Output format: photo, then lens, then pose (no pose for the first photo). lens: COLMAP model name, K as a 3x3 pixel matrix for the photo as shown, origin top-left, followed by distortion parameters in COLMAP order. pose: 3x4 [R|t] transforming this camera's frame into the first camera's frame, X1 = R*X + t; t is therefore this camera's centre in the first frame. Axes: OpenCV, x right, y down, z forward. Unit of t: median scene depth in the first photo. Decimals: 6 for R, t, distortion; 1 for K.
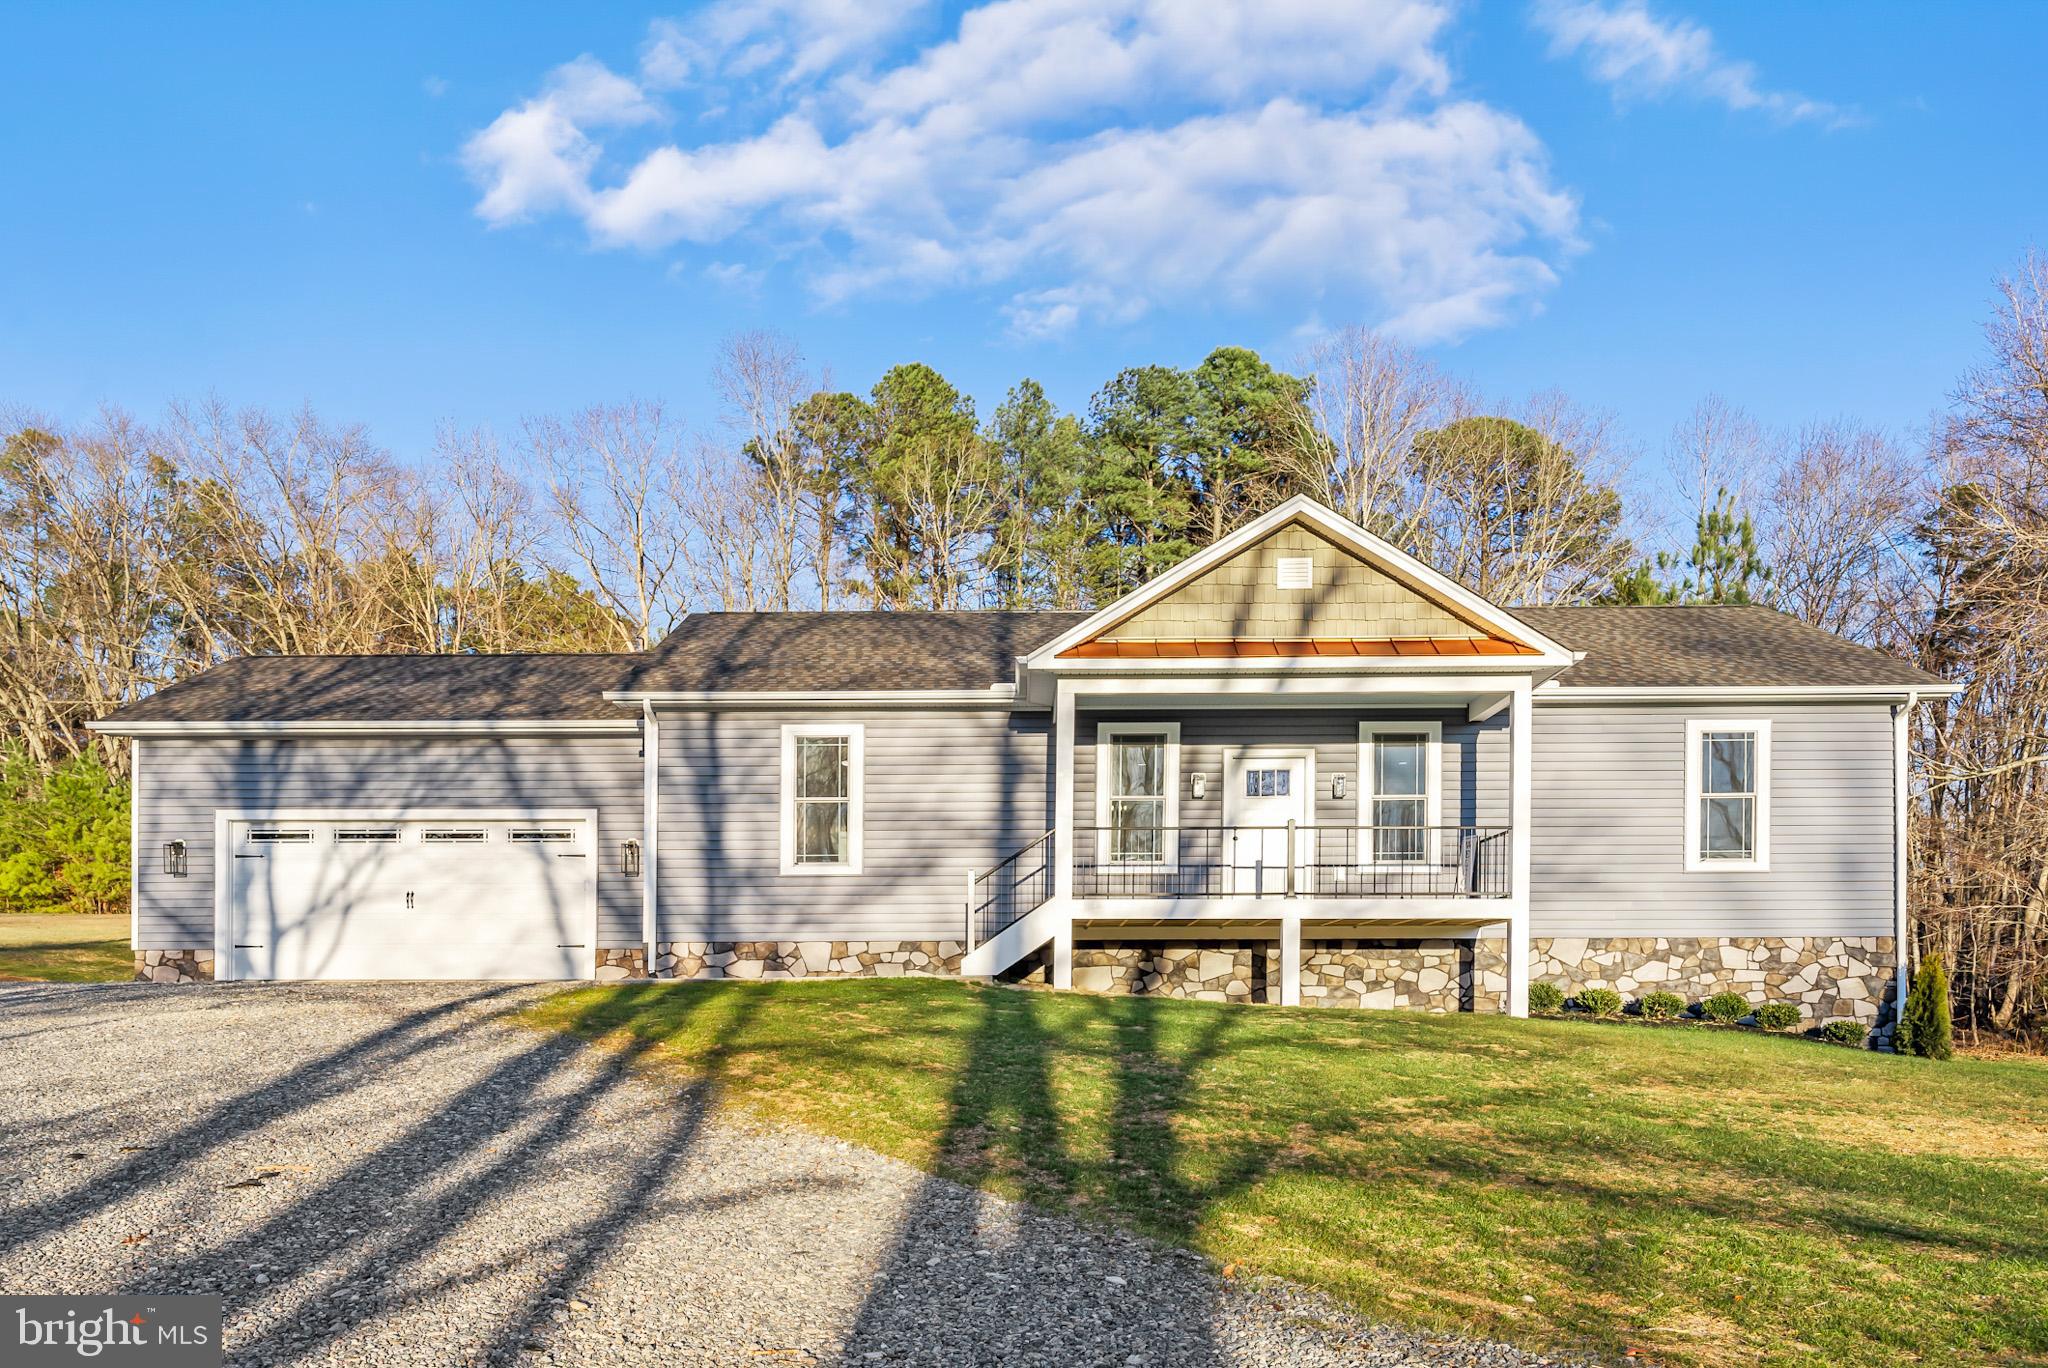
lens RADIAL K [[1461.2, 0, 1022.7], [0, 1461.2, 1002.1], [0, 0, 1]] dist [0.000313, 0.001870]
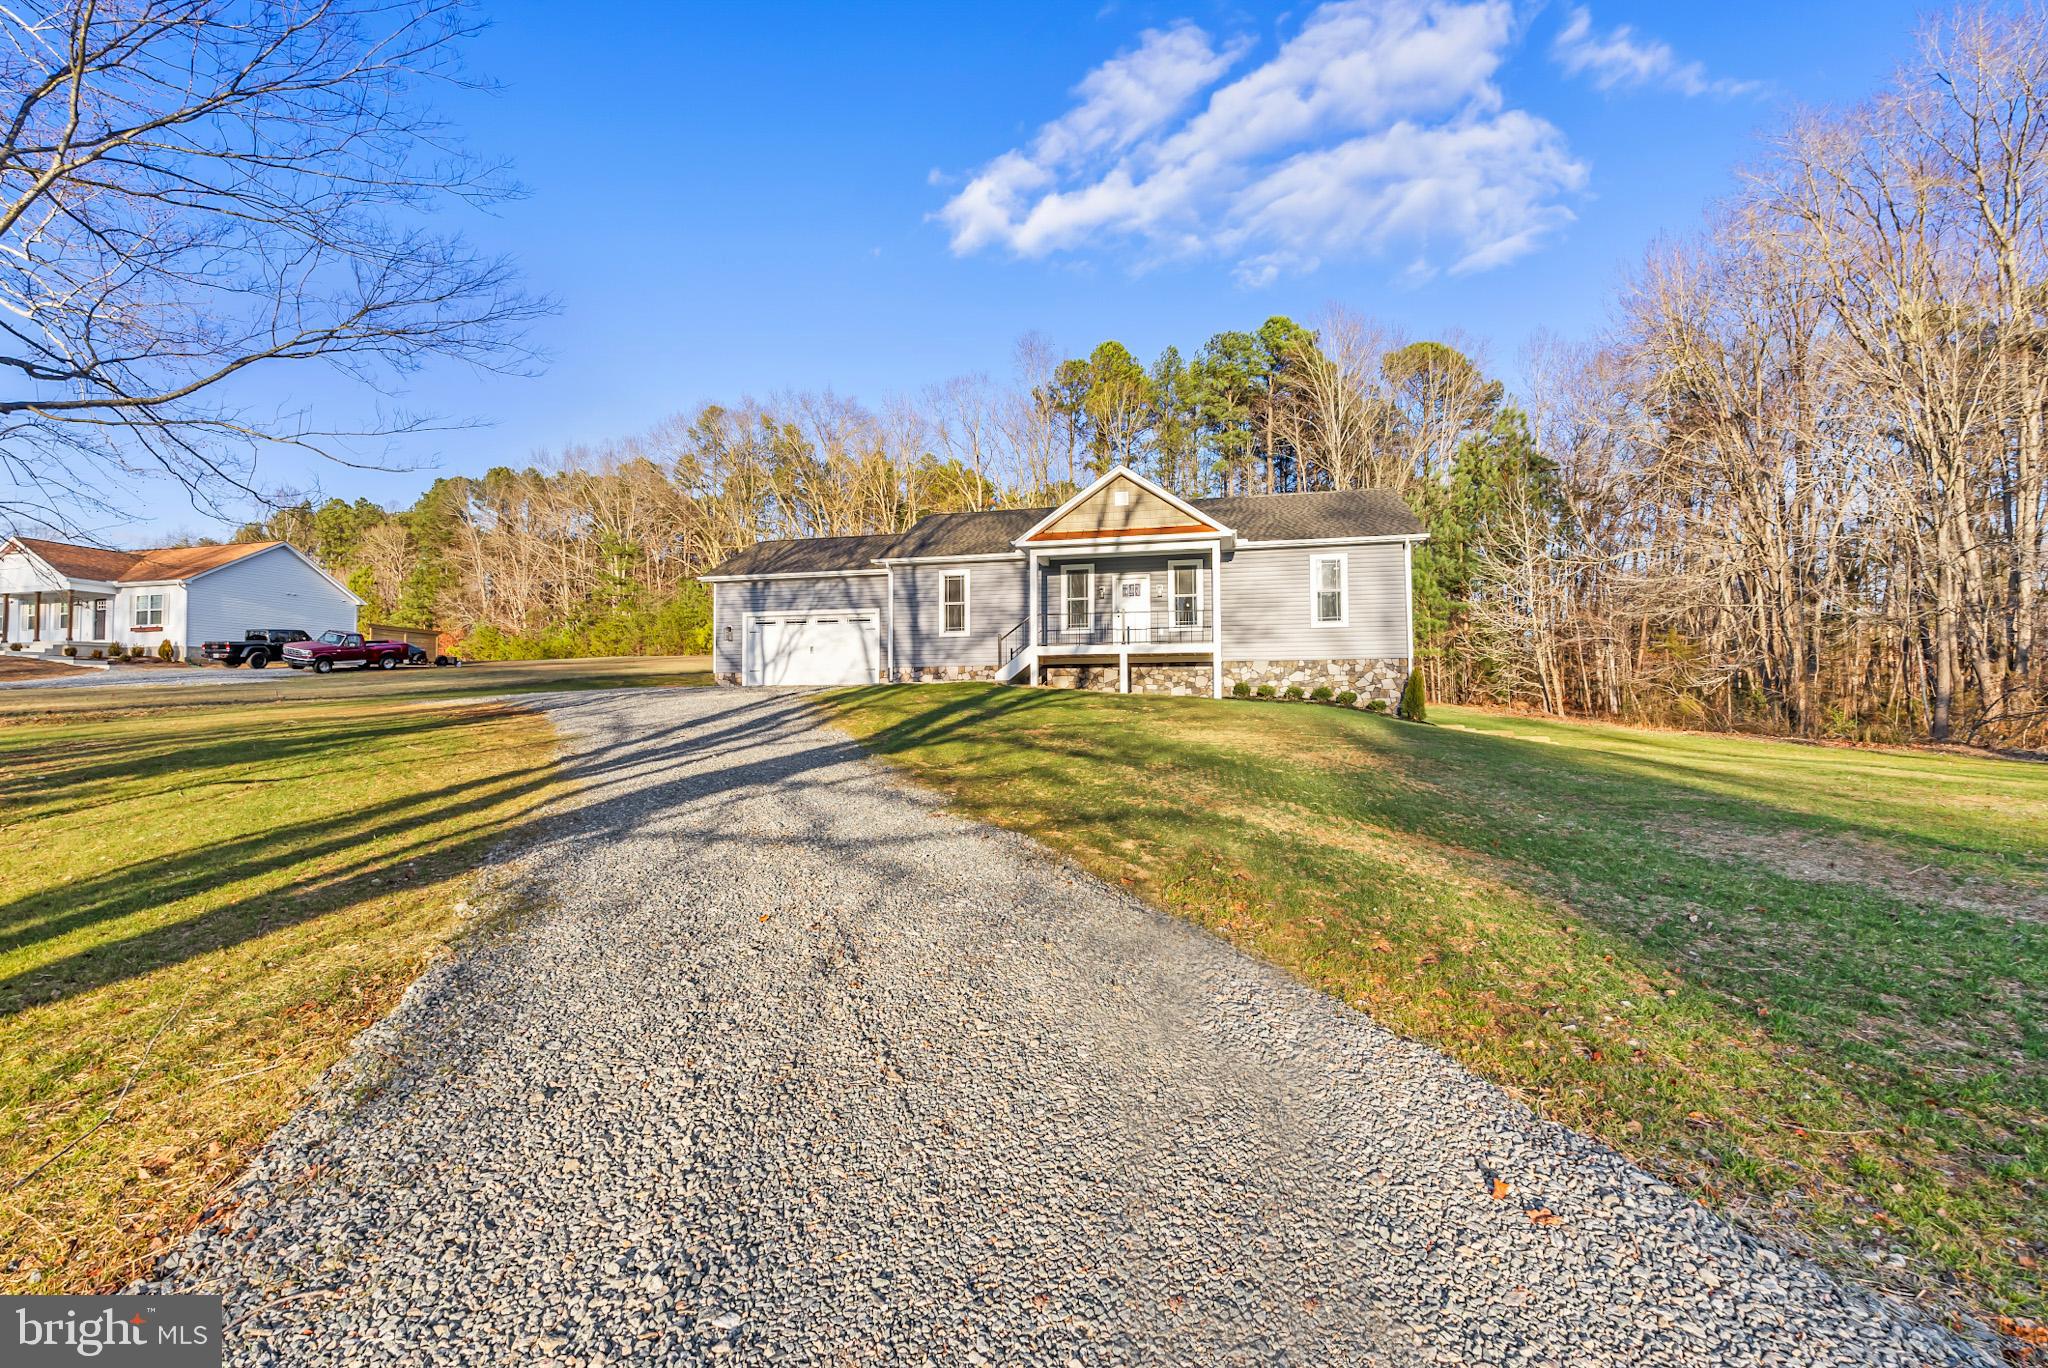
lens RADIAL K [[908.6, 0, 1024.0], [0, 908.6, 684.0], [0, 0, 1]] dist [0.000008, 0.000111]
pose [[0.959379, -0.009348, -0.281964, 0.304816], [0.005359, 0.999874, -0.014915, 0.005791], [0.282068, 0.012798, 0.959309, -0.257440]]
